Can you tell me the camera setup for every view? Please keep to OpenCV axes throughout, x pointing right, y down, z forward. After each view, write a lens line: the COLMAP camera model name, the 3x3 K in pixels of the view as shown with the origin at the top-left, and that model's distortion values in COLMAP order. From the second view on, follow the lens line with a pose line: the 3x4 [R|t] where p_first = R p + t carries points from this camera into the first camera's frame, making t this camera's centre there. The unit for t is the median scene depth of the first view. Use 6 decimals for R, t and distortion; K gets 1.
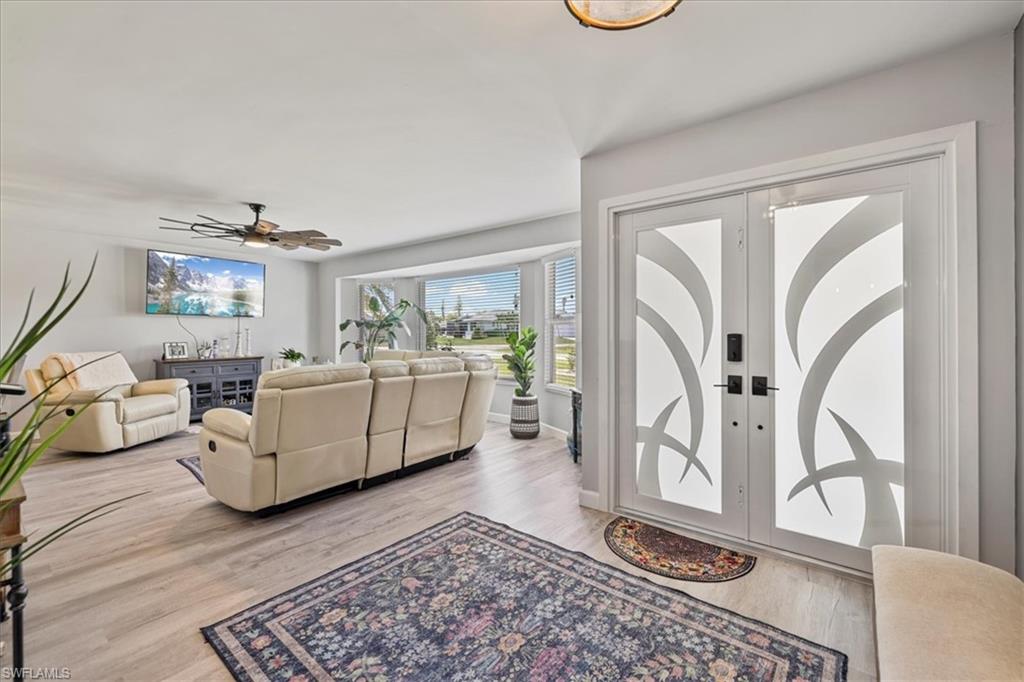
lens RADIAL K [[433.6, 0, 507.7], [0, 433.6, 332.2], [0, 0, 1]] dist [0.002190, 0.000607]
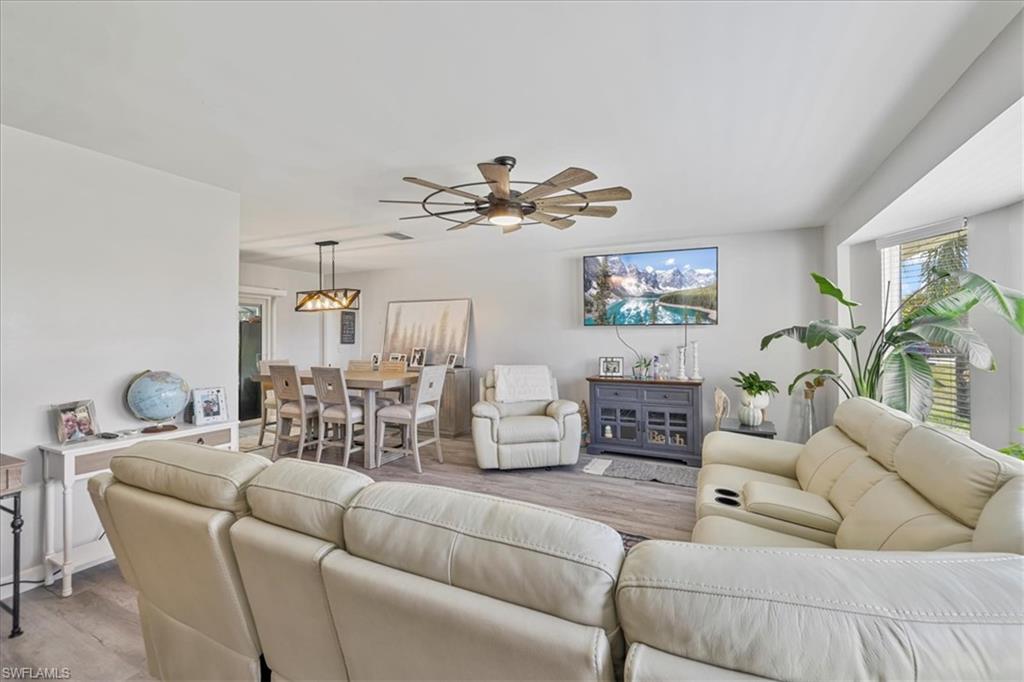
lens RADIAL K [[433.6, 0, 507.7], [0, 433.6, 332.2], [0, 0, 1]] dist [0.002190, 0.000607]
pose [[0.218211, -0.011621, -0.975833, 0.048352], [0.001889, 0.999932, -0.011486, -0.020293], [0.975900, 0.000663, 0.218218, 0.699310]]
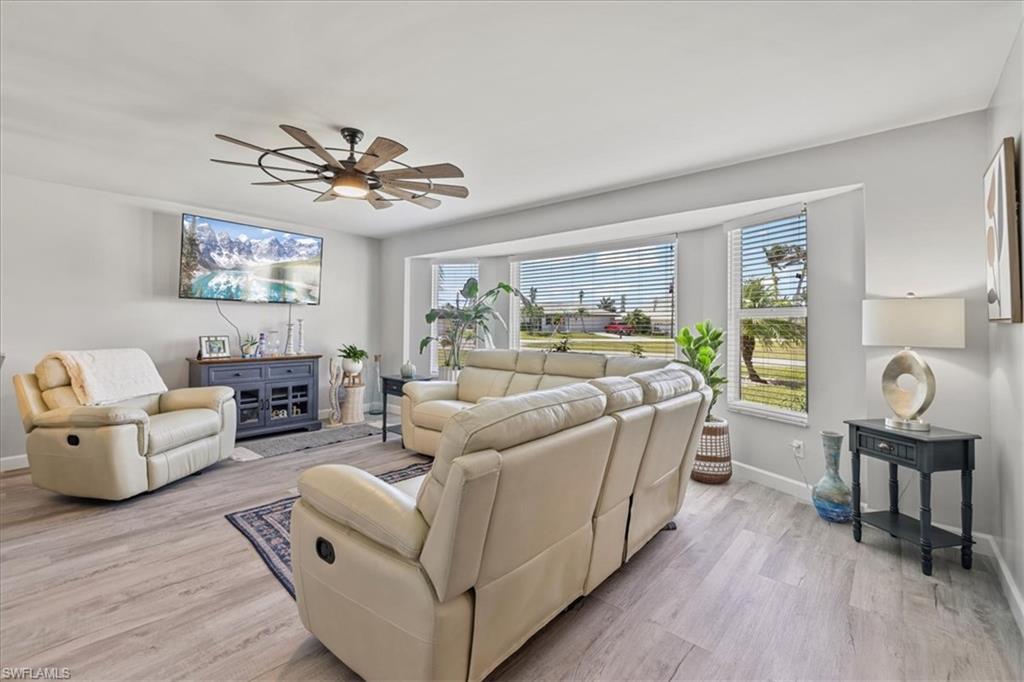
lens RADIAL K [[442.6, 0, 499.7], [0, 442.6, 321.6], [0, 0, 1]] dist [0.016502, -0.000581]
pose [[0.998629, 0.010720, -0.051232, -0.255753], [-0.011212, 0.999894, -0.009328, -0.000489], [0.051126, 0.009889, 0.998643, 0.276437]]
